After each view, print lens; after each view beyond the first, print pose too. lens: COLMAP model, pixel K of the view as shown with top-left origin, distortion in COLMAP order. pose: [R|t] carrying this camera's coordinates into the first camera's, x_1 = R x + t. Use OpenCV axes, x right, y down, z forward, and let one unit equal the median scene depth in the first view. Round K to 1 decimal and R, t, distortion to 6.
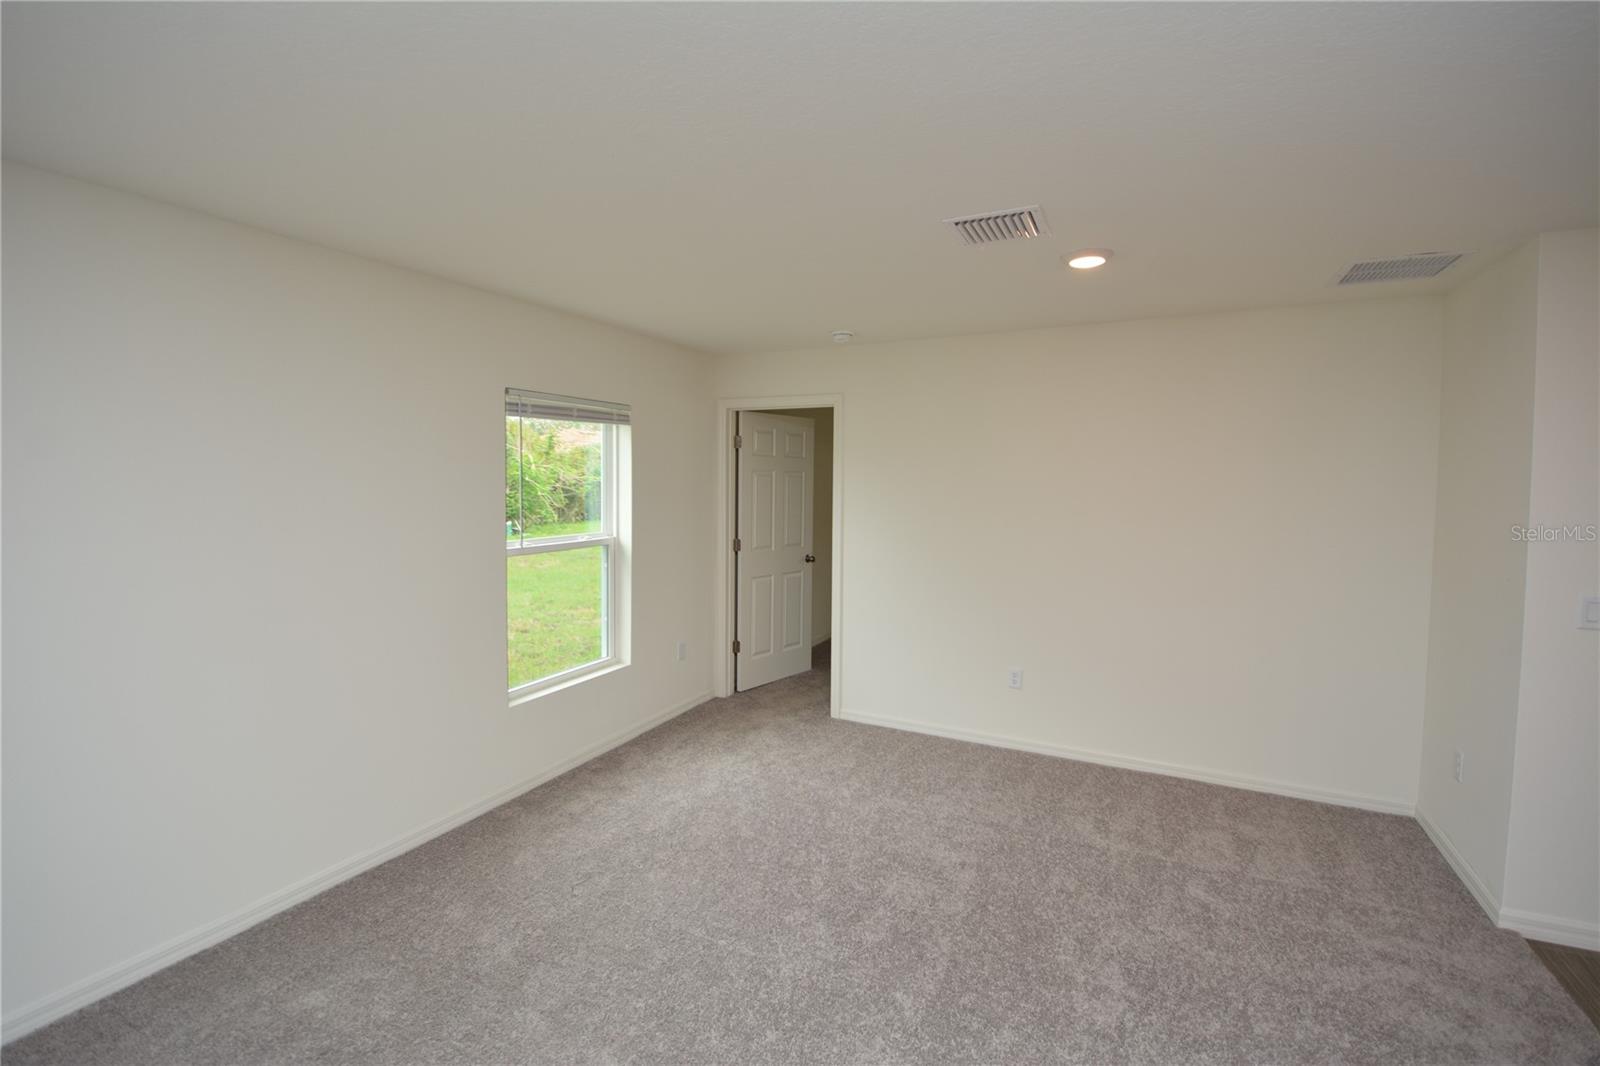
lens RADIAL K [[705.0, 0, 796.1], [0, 705.0, 507.9], [0, 0, 1]] dist [0.004074, -0.017973]
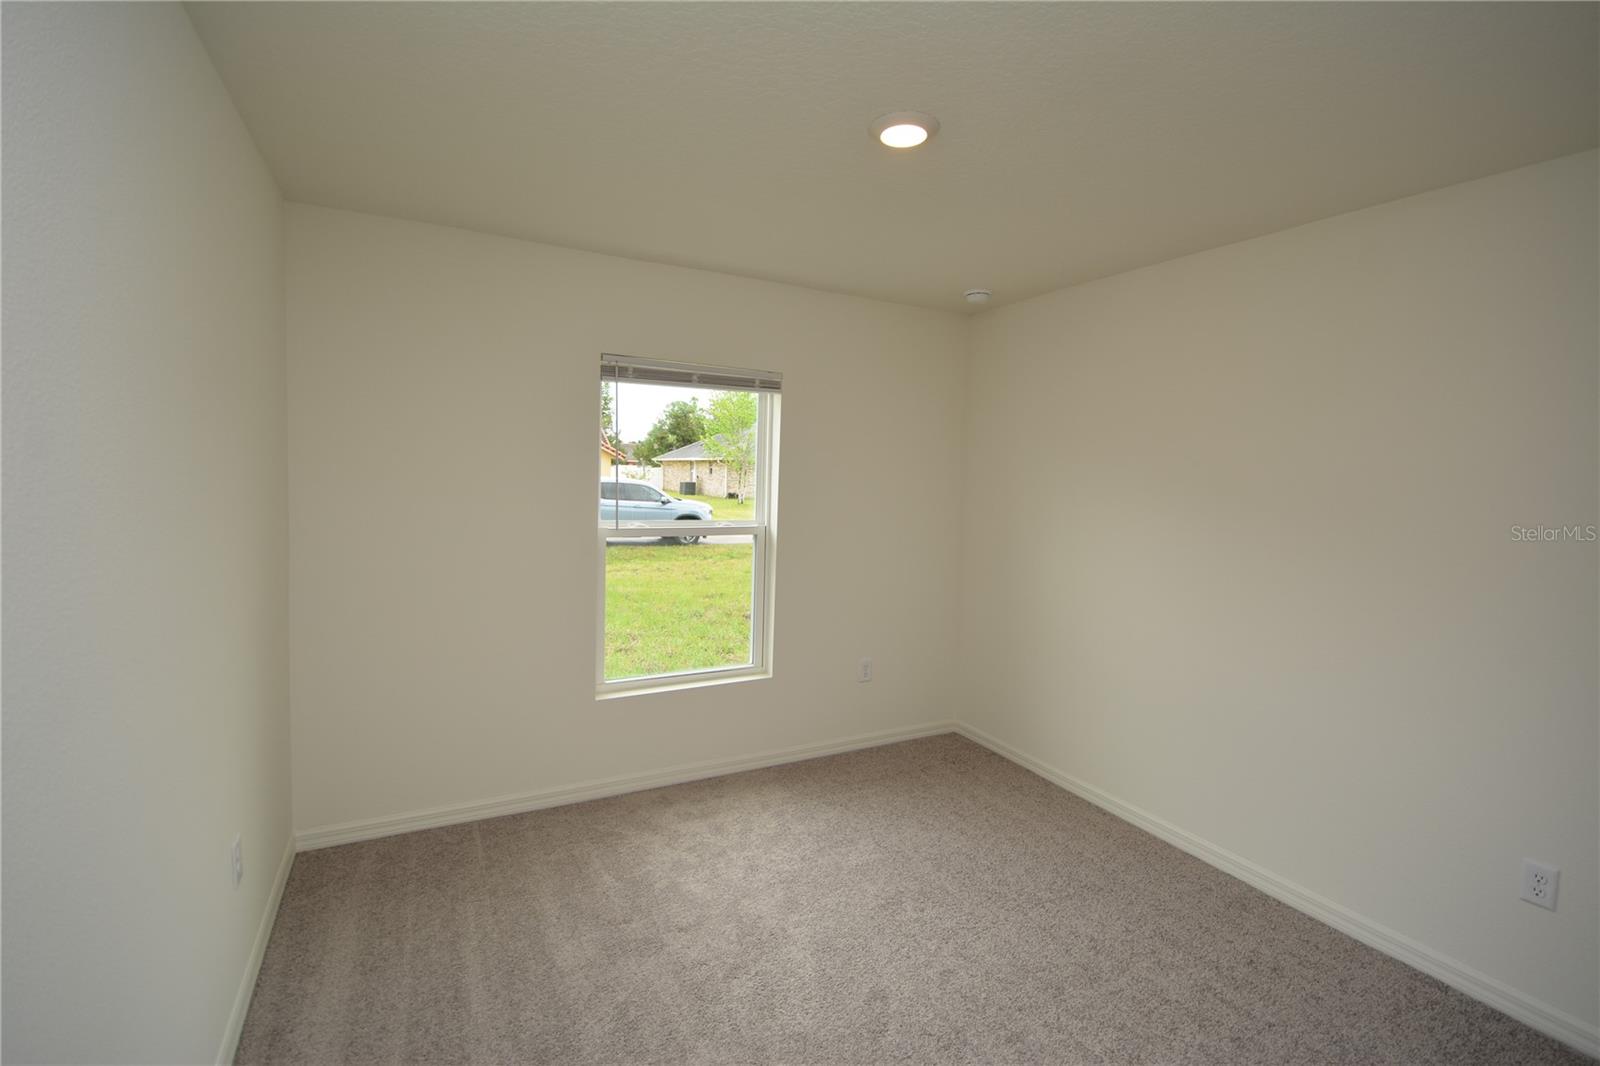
lens RADIAL K [[705.0, 0, 796.1], [0, 705.0, 507.9], [0, 0, 1]] dist [0.004074, -0.017973]
pose [[0.821076, 0.059828, -0.567675, 0.308922], [-0.051711, 0.998199, 0.030407, -0.009744], [0.568472, 0.004388, 0.822691, 0.384418]]
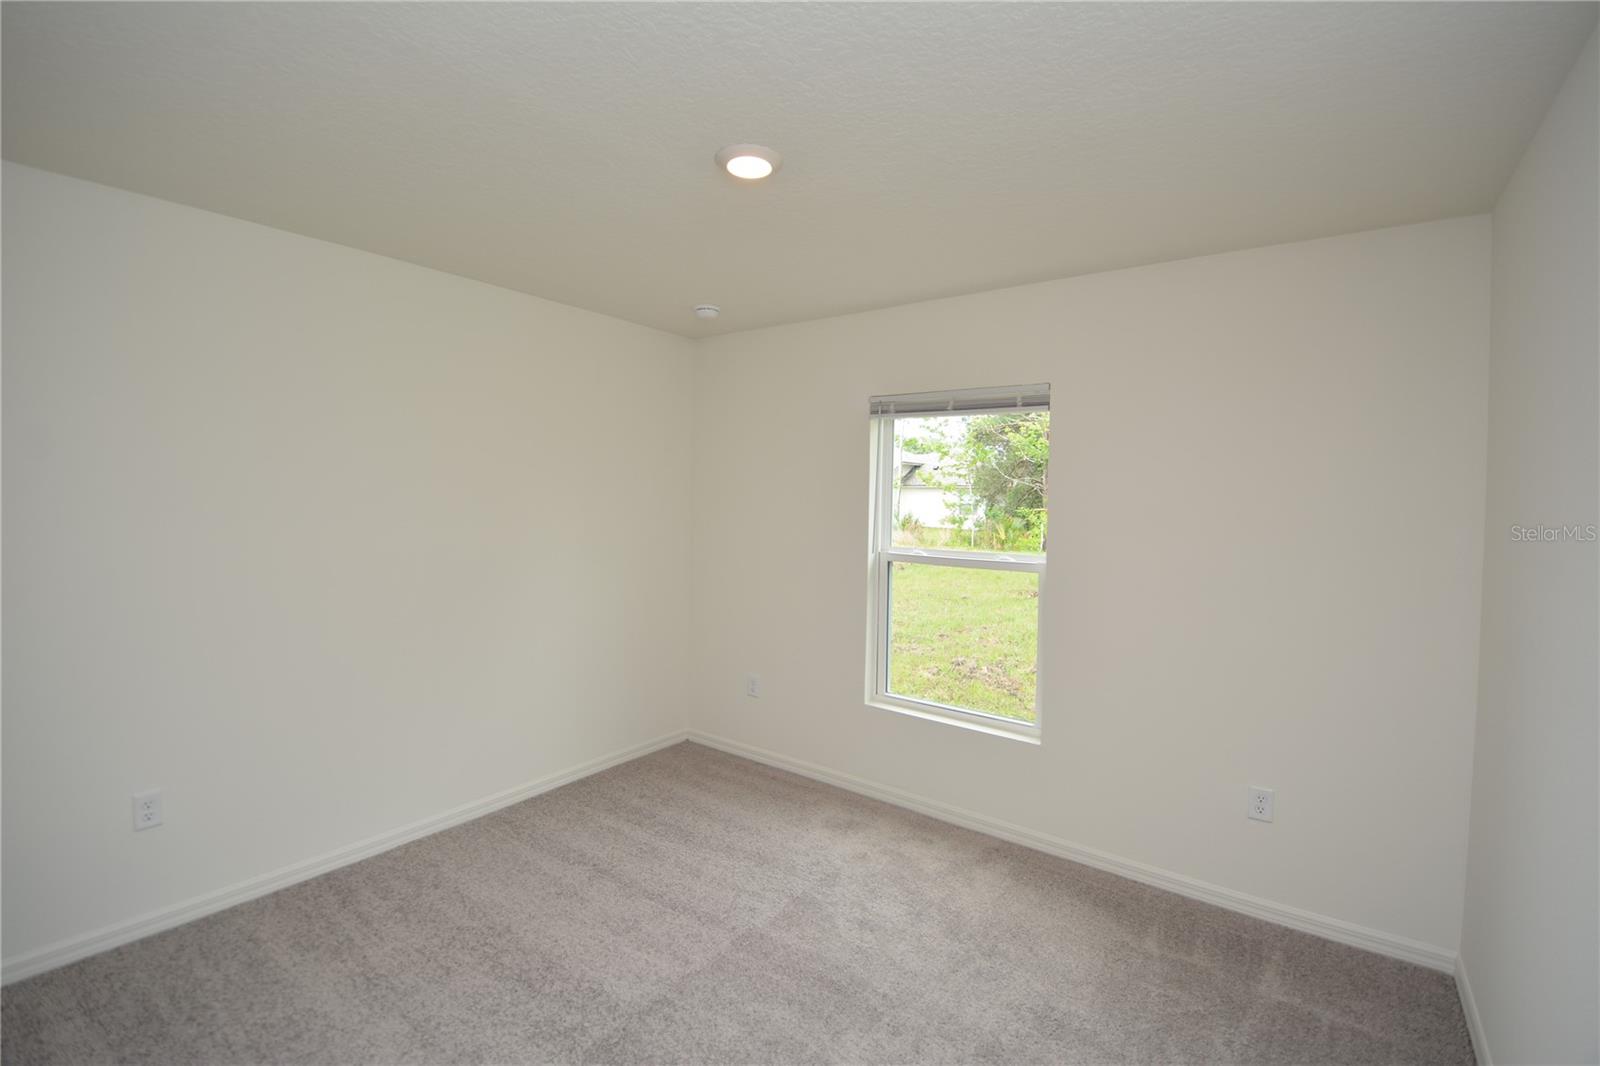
lens RADIAL K [[705.0, 0, 796.1], [0, 705.0, 507.9], [0, 0, 1]] dist [0.004074, -0.017973]
pose [[-0.161917, 0.020707, -0.986587, 0.607795], [-0.053204, 0.998142, 0.029681, -0.029696], [0.985369, 0.057296, -0.160514, 1.033181]]
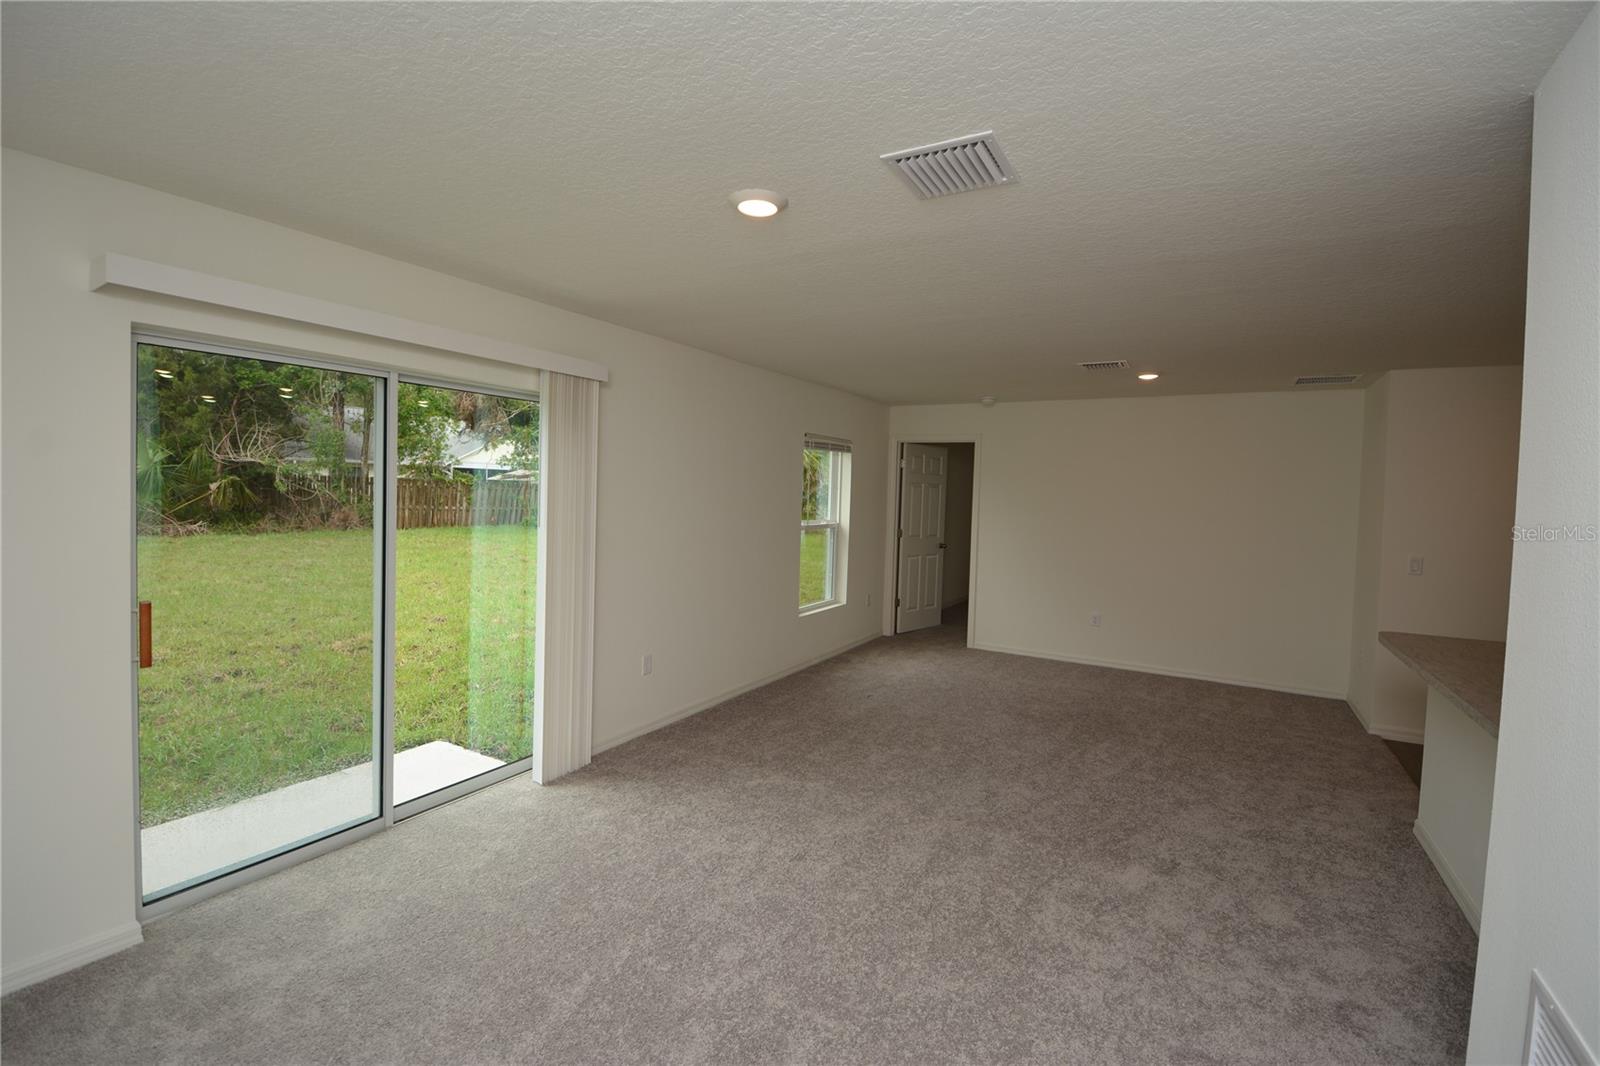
lens RADIAL K [[703.0, 0, 796.3], [0, 703.0, 508.8], [0, 0, 1]] dist [0.017217, -0.026664]
pose [[0.997797, 0.025357, -0.061312, -0.306793], [-0.026321, 0.999541, -0.014976, 0.042414], [0.060904, 0.016556, 0.998006, -0.707999]]
